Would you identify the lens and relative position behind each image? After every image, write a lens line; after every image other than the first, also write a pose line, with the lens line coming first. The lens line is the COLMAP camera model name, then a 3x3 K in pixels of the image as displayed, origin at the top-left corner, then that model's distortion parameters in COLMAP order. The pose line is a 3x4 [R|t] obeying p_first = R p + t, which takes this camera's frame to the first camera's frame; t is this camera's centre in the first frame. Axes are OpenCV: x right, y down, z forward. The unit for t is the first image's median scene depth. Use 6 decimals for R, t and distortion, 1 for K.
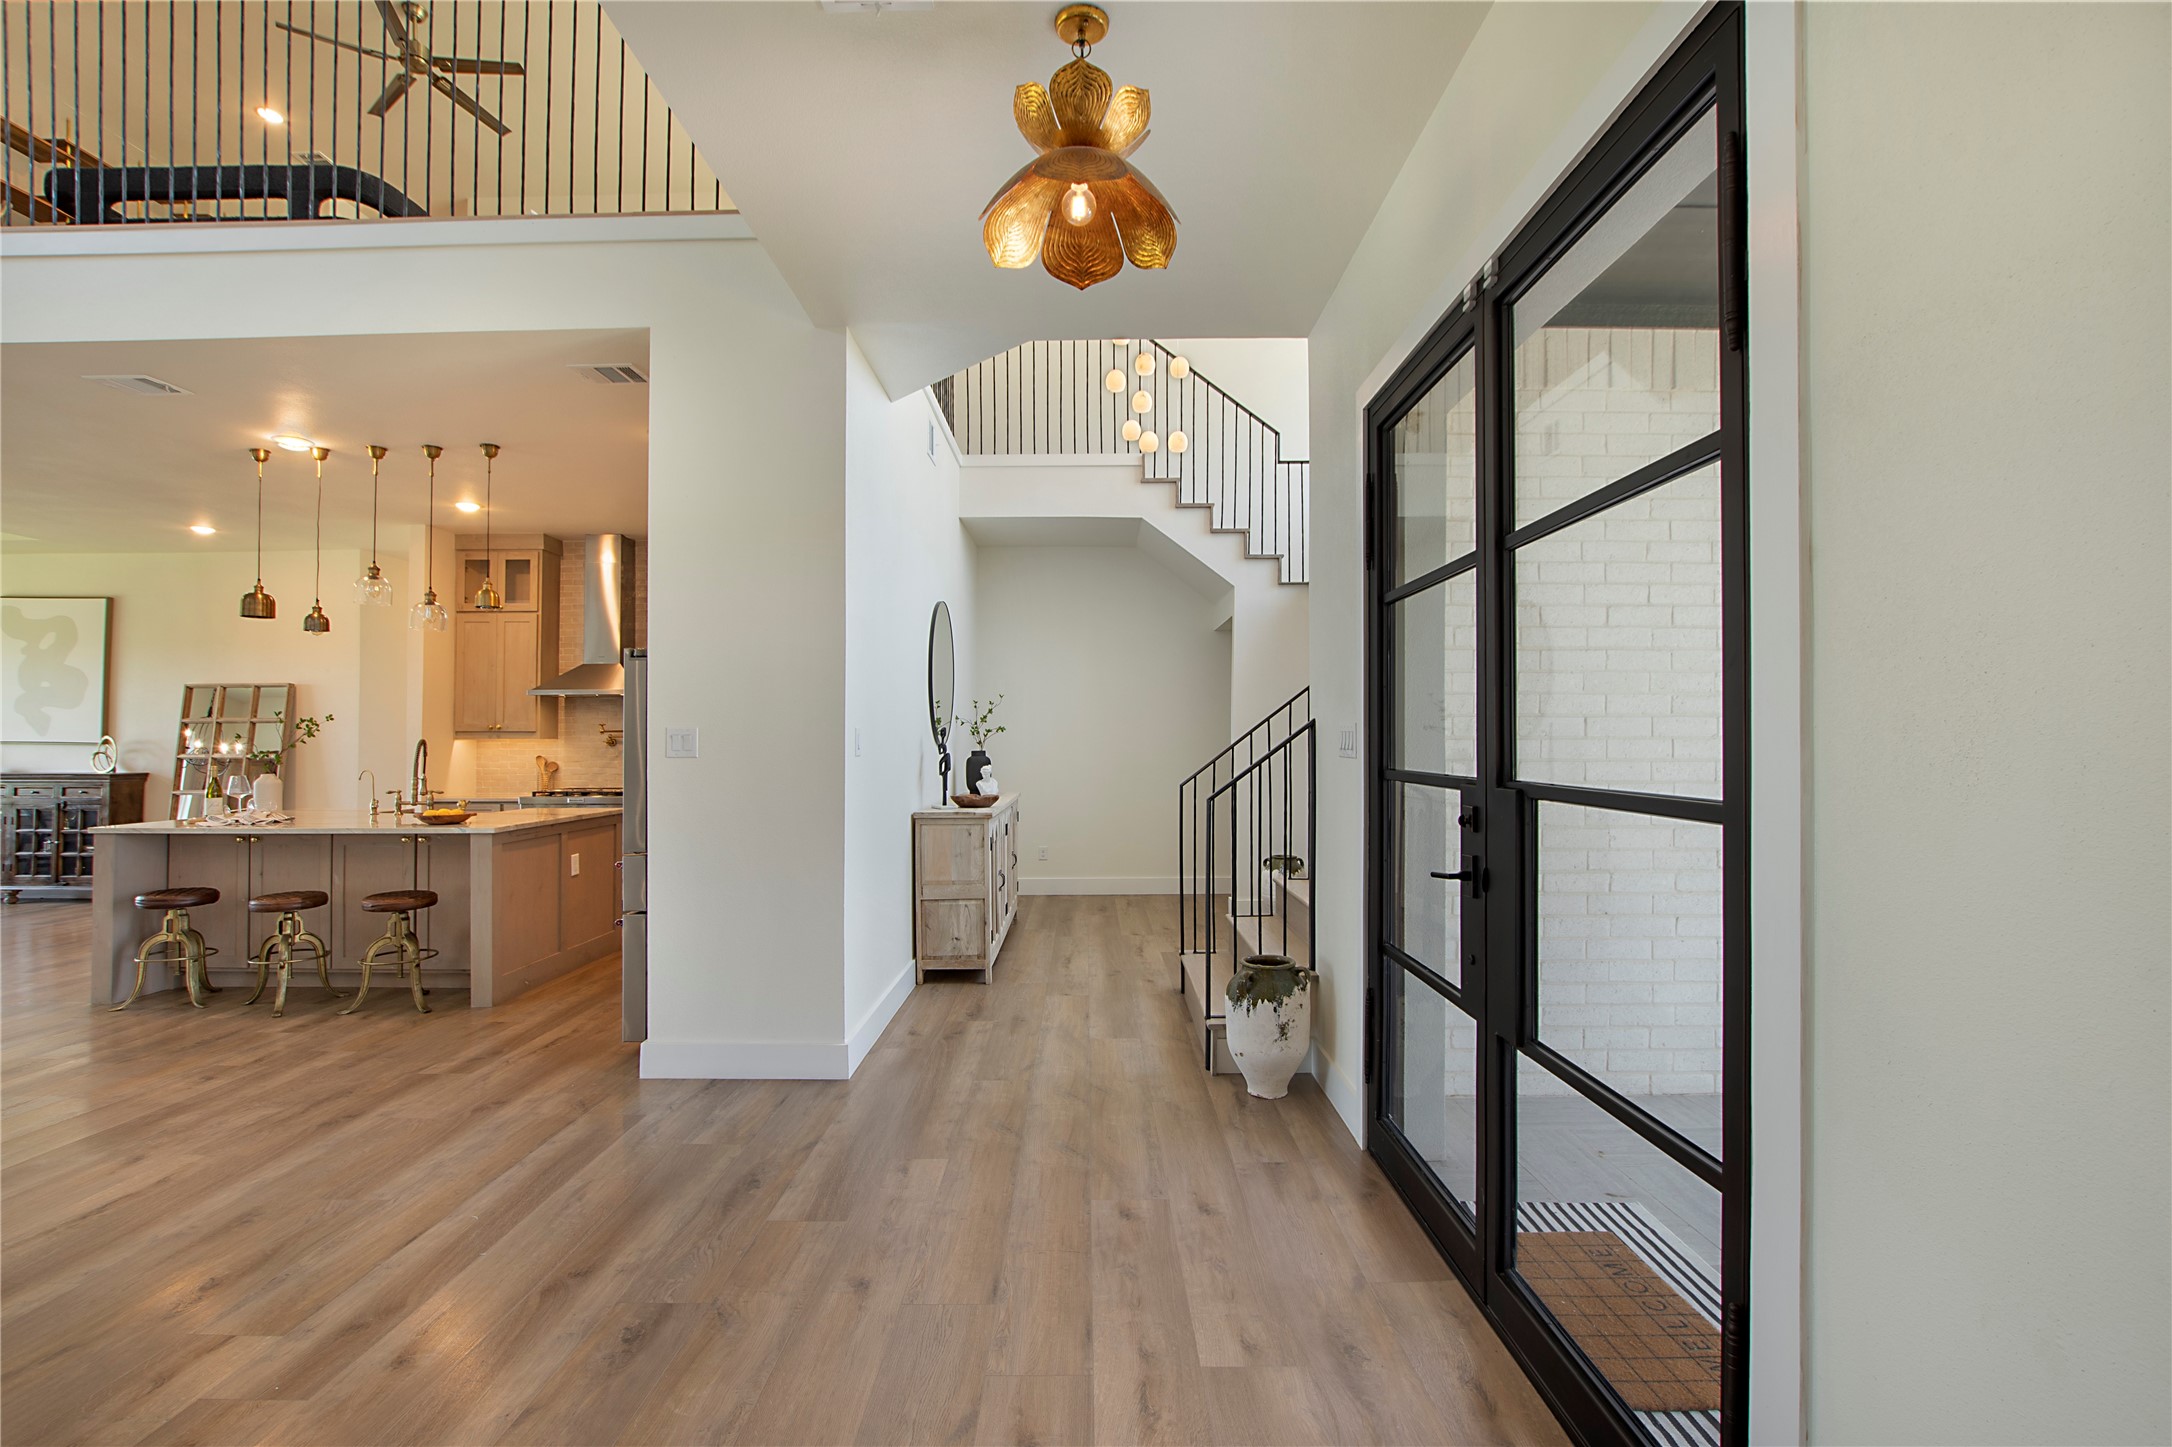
lens RADIAL K [[965.3, 0, 1083.9], [0, 965.3, 722.2], [0, 0, 1]] dist [-0.037029, 0.007455]
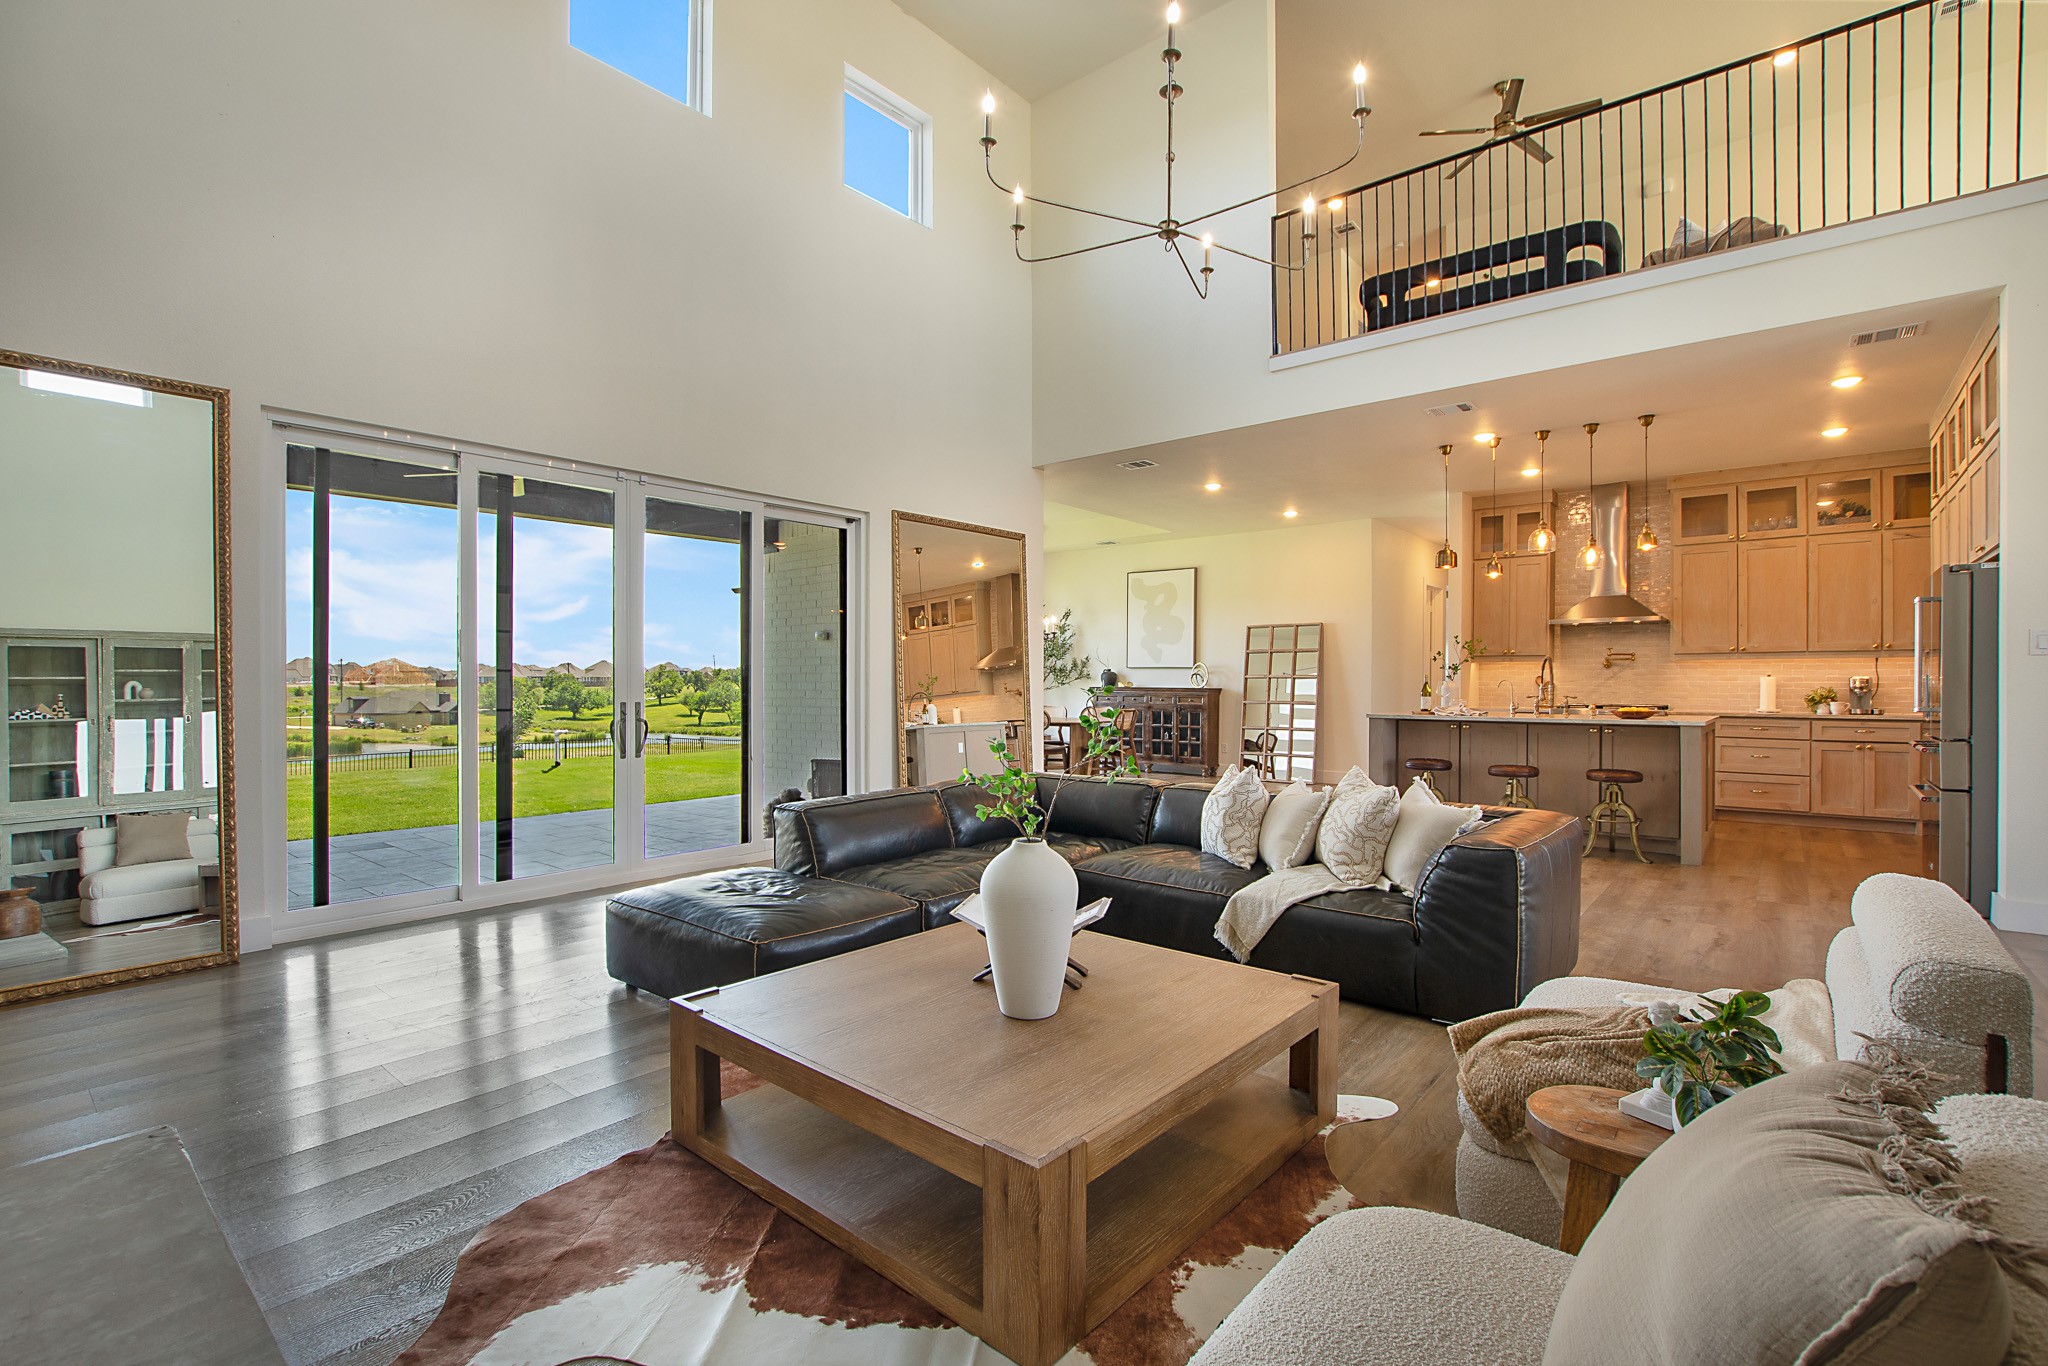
lens RADIAL K [[910.2, 0, 1034.9], [0, 910.2, 690.4], [0, 0, 1]] dist [-0.037029, 0.007455]
pose [[0.770052, 0.010880, -0.637889, -0.344989], [0.006943, 0.999652, 0.025432, 0.020956], [0.637944, -0.024013, 0.769708, -0.286048]]
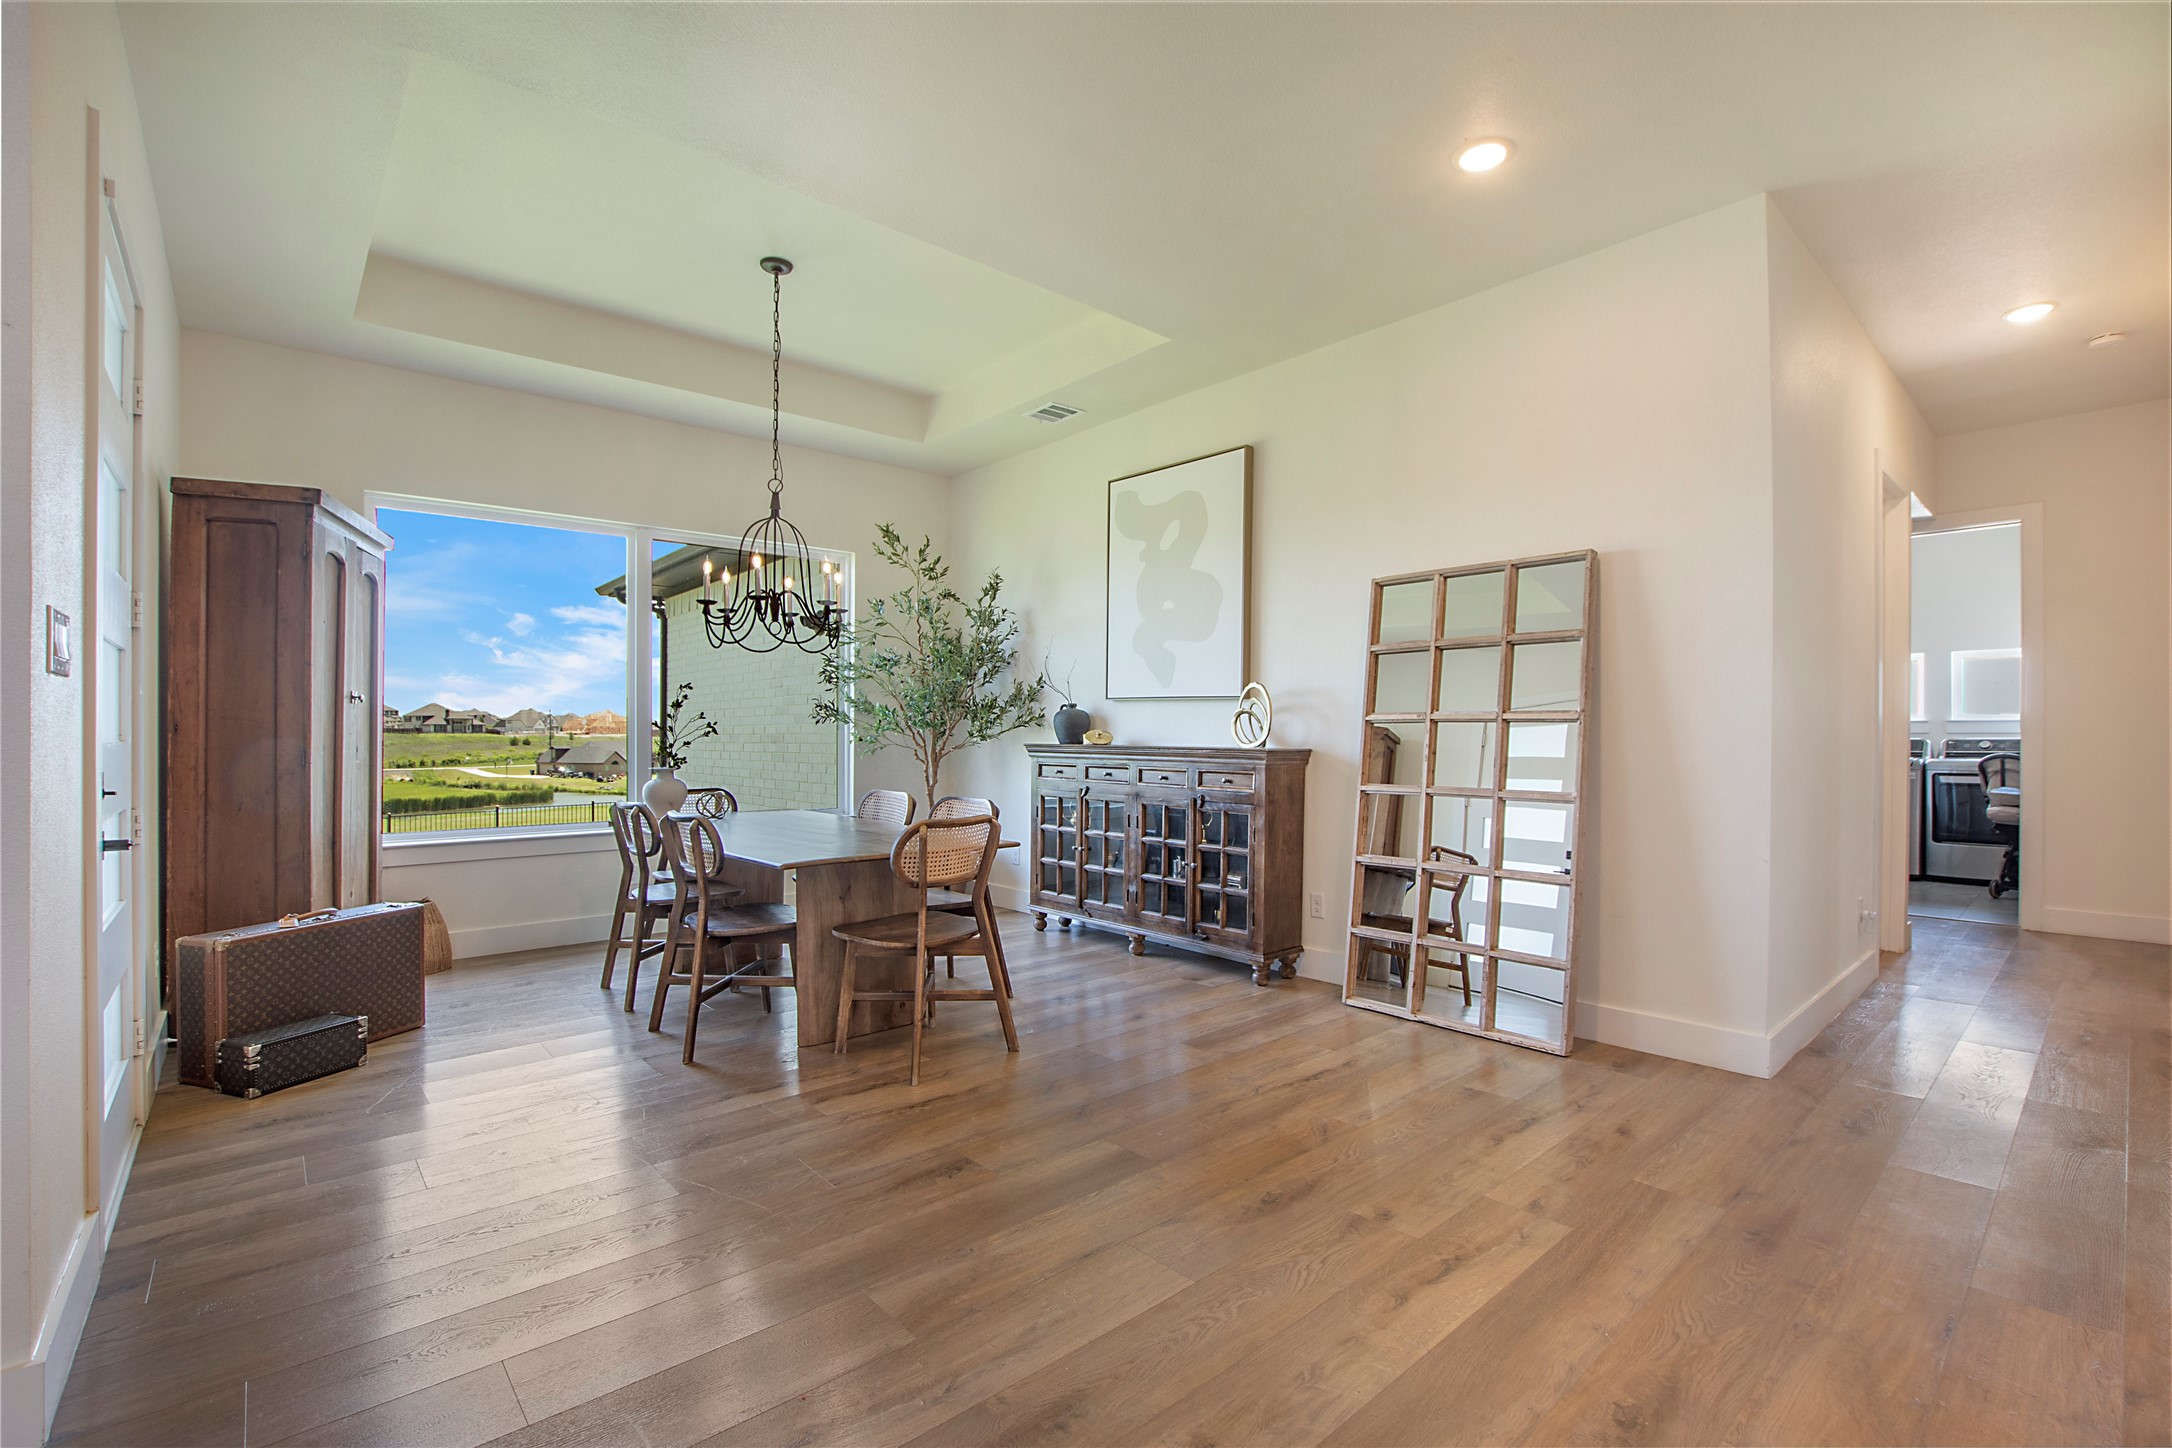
lens RADIAL K [[965.3, 0, 1097.1], [0, 965.3, 732.3], [0, 0, 1]] dist [-0.037029, 0.007455]
pose [[0.667839, 0.004291, -0.744294, -0.703492], [0.011543, 0.999803, 0.016121, 0.035771], [0.744216, -0.019358, 0.667658, 0.561333]]
